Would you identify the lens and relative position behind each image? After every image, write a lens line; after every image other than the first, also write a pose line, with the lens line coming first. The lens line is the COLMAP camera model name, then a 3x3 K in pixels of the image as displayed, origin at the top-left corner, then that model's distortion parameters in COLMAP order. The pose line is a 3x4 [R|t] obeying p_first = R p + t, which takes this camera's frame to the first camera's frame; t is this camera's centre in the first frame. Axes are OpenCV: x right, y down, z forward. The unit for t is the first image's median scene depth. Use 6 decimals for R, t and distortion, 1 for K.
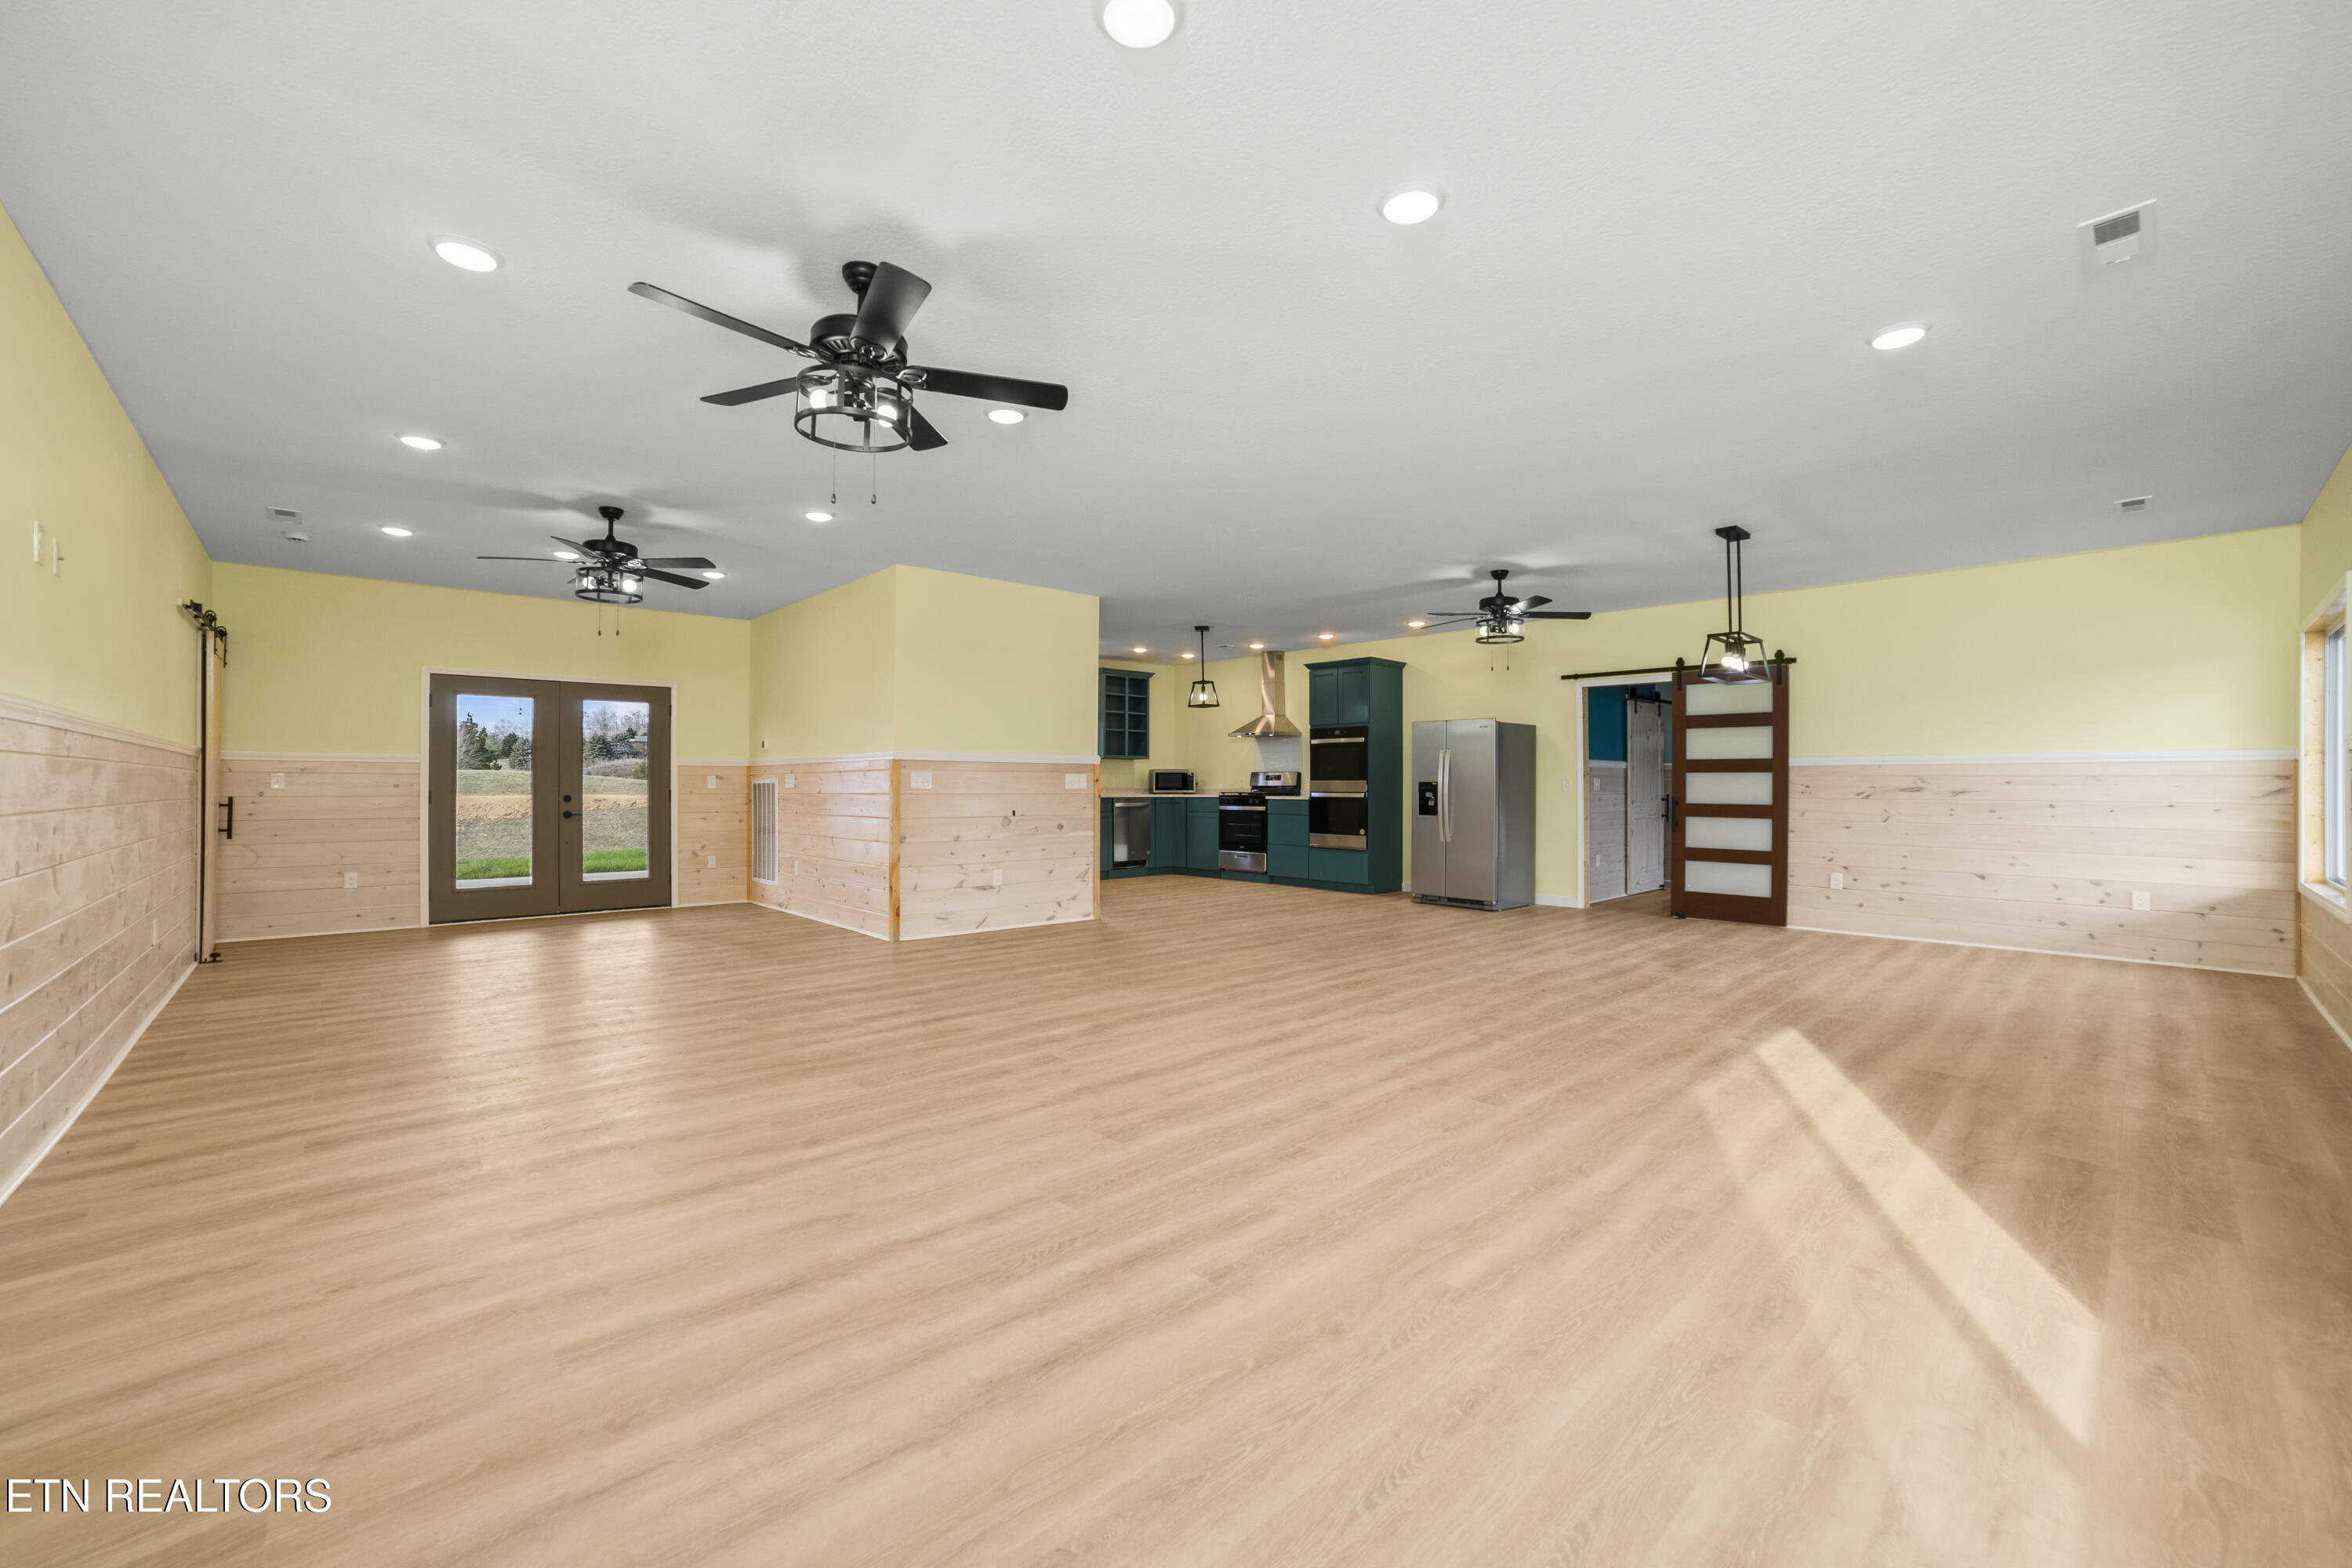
lens RADIAL K [[978.8, 0, 1155.5], [0, 978.8, 776.7], [0, 0, 1]] dist [-0.058192, 0.017376]
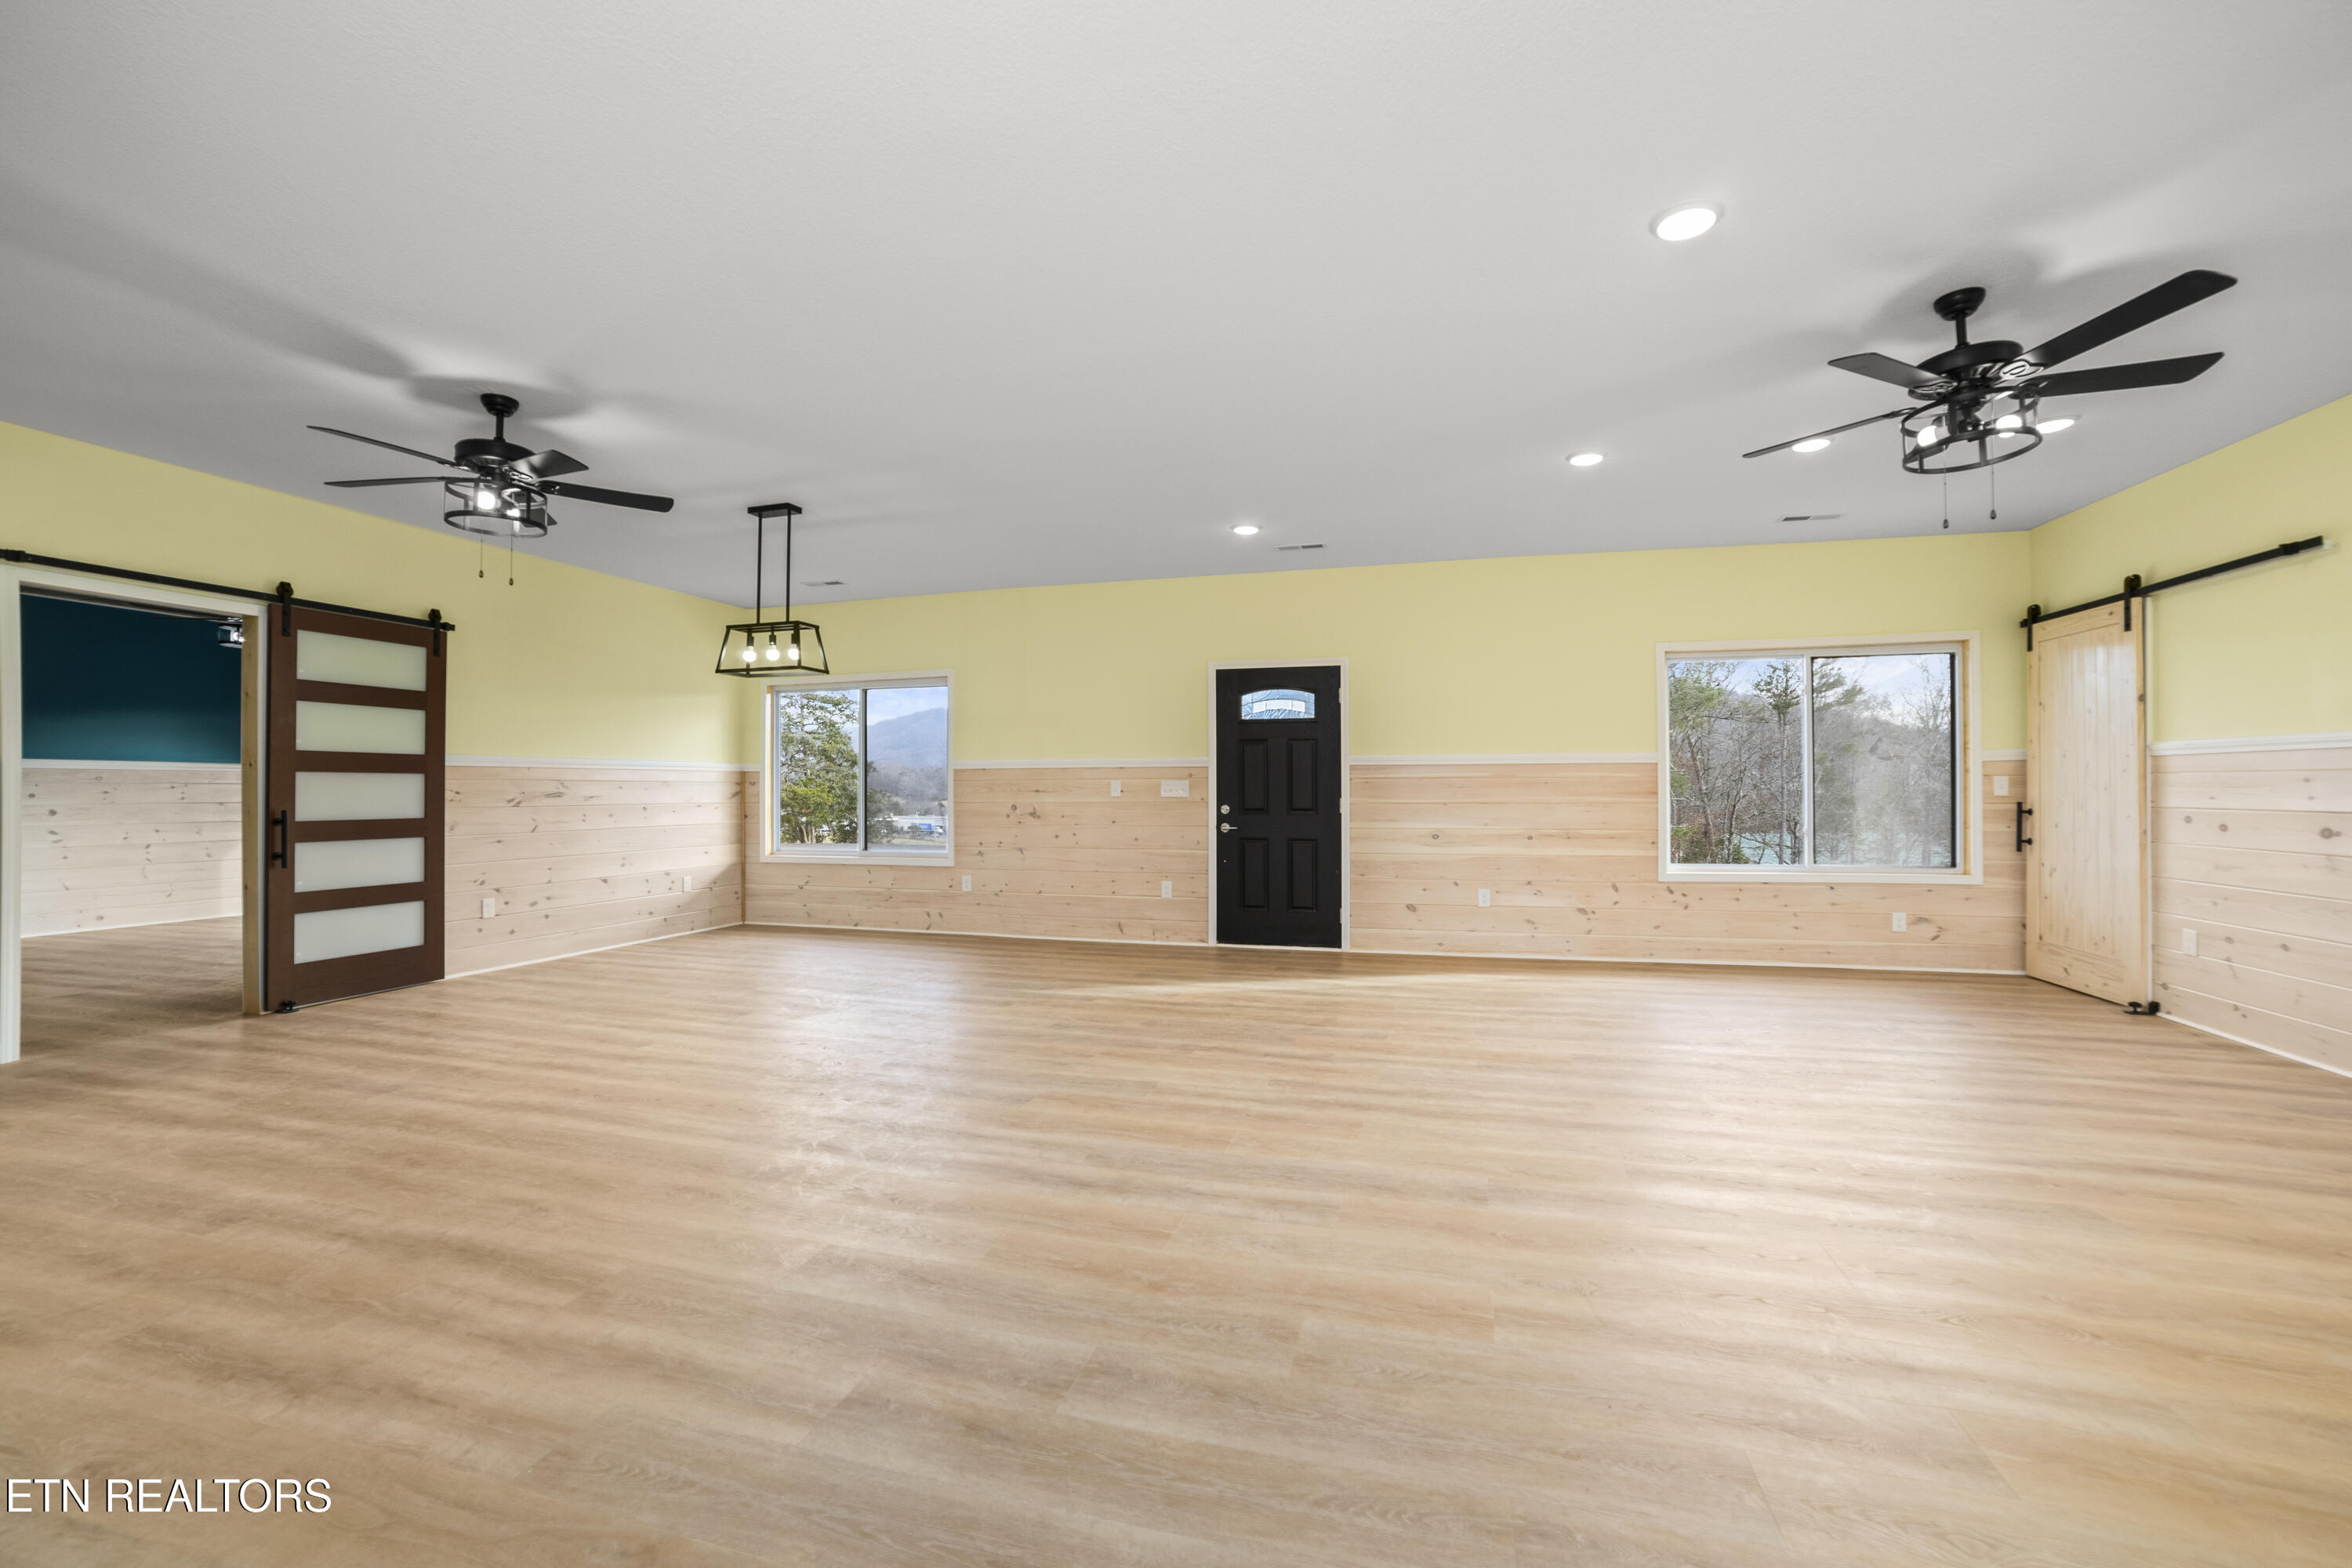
lens RADIAL K [[978.8, 0, 1187.2], [0, 978.8, 773.1], [0, 0, 1]] dist [-0.058192, 0.017376]
pose [[-0.546271, 0.011376, 0.837531, -0.262035], [-0.004435, 0.999854, -0.016473, 0.004222], [-0.837597, -0.012713, -0.546141, 0.842951]]
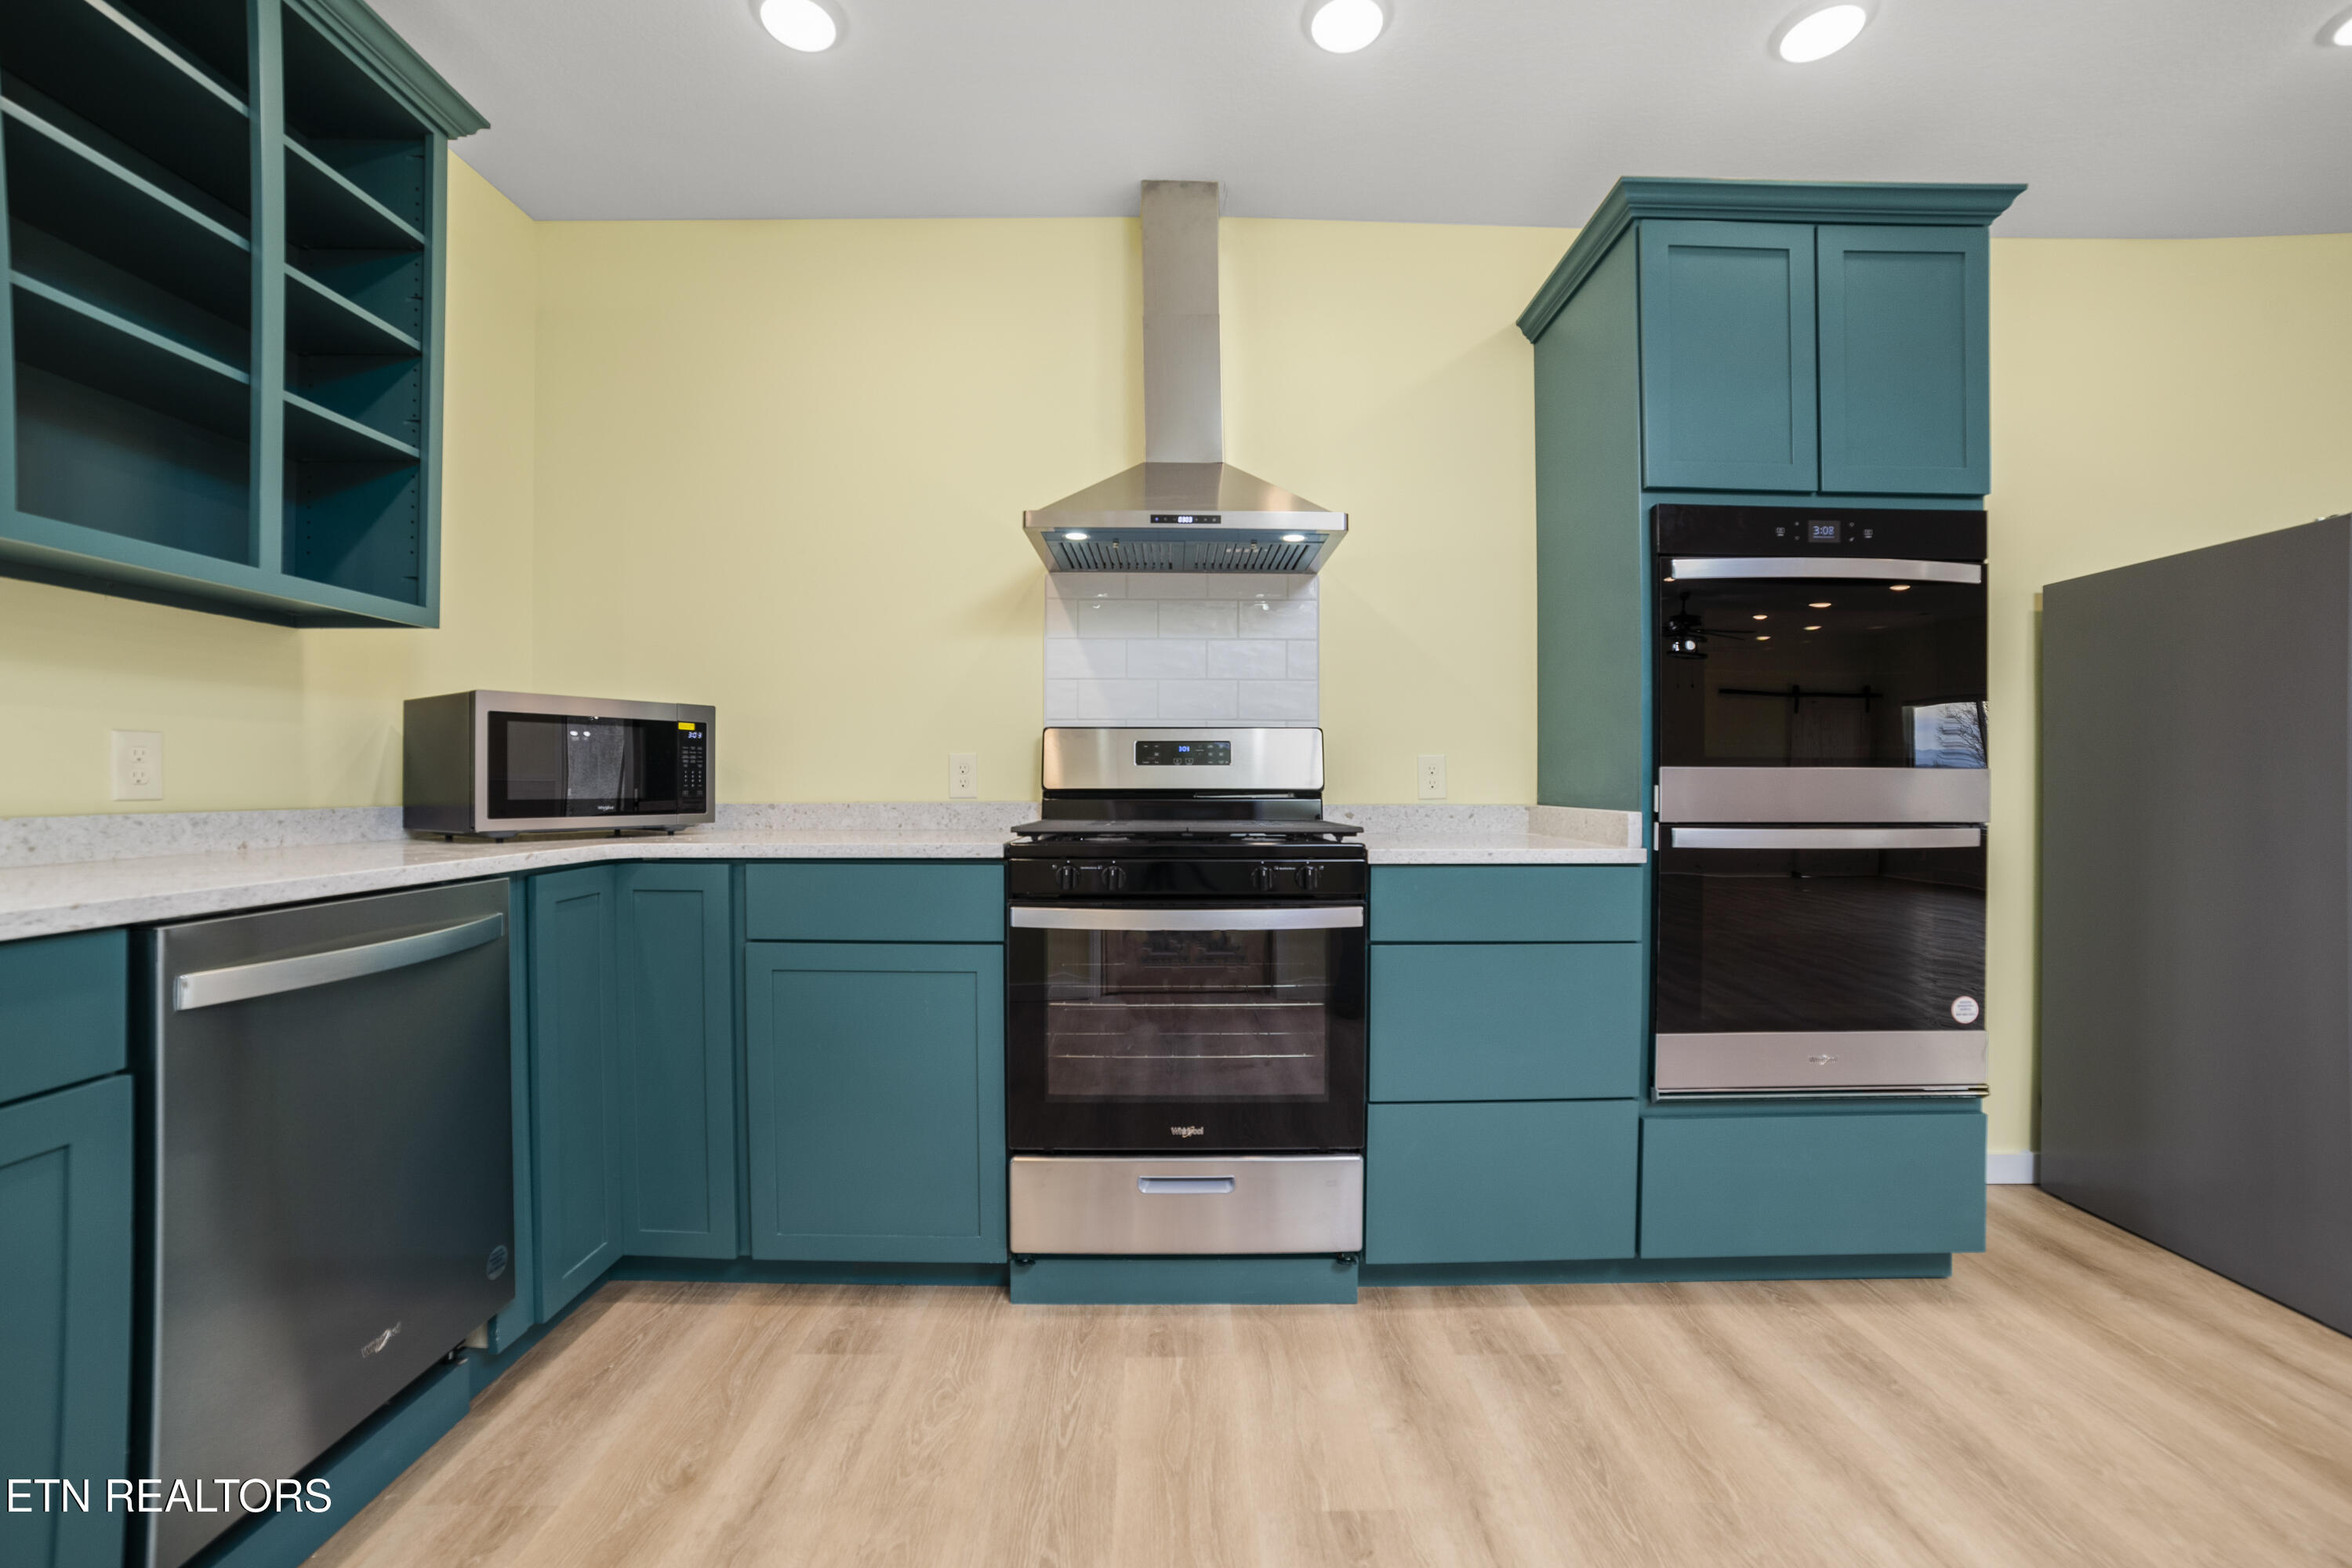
lens RADIAL K [[980.6, 0, 1168.5], [0, 980.6, 777.5], [0, 0, 1]] dist [-0.005083, -0.000215]
pose [[0.643301, 0.003867, 0.765604, -0.072939], [-0.004024, 0.999991, -0.001669, 0.008835], [-0.765603, -0.002007, 0.643310, 1.212936]]
